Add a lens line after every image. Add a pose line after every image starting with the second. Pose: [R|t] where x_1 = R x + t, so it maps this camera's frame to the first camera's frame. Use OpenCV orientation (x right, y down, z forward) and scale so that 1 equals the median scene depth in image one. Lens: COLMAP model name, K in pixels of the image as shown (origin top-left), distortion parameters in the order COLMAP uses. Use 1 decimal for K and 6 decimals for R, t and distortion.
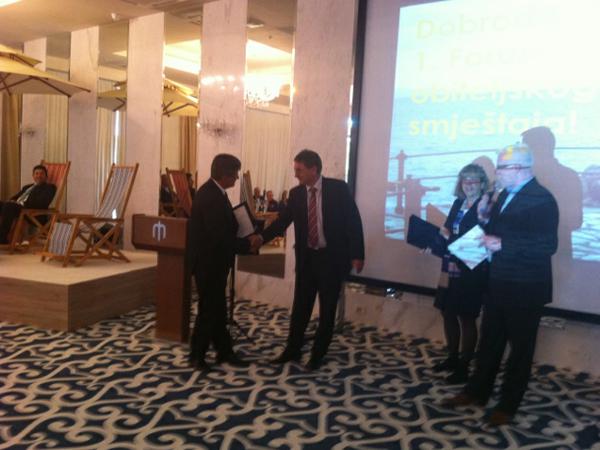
lens RADIAL K [[592.6, 0, 300.0], [0, 592.6, 225.0], [0, 0, 1]] dist [0.058975, -0.242459]
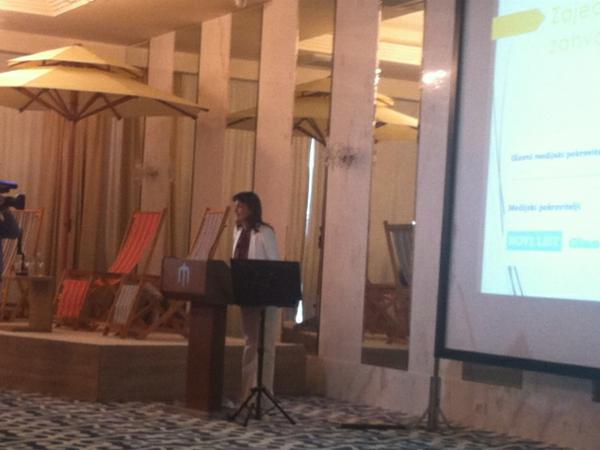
lens RADIAL K [[1548.9, 0, 300.0], [0, 1548.9, 225.0], [0, 0, 1]] dist [0.070629, 0.090765]
pose [[0.902279, -0.014905, -0.430896, 0.465163], [-0.041036, 0.991897, -0.120239, 0.106945], [0.429196, 0.126171, 0.894355, -0.488396]]
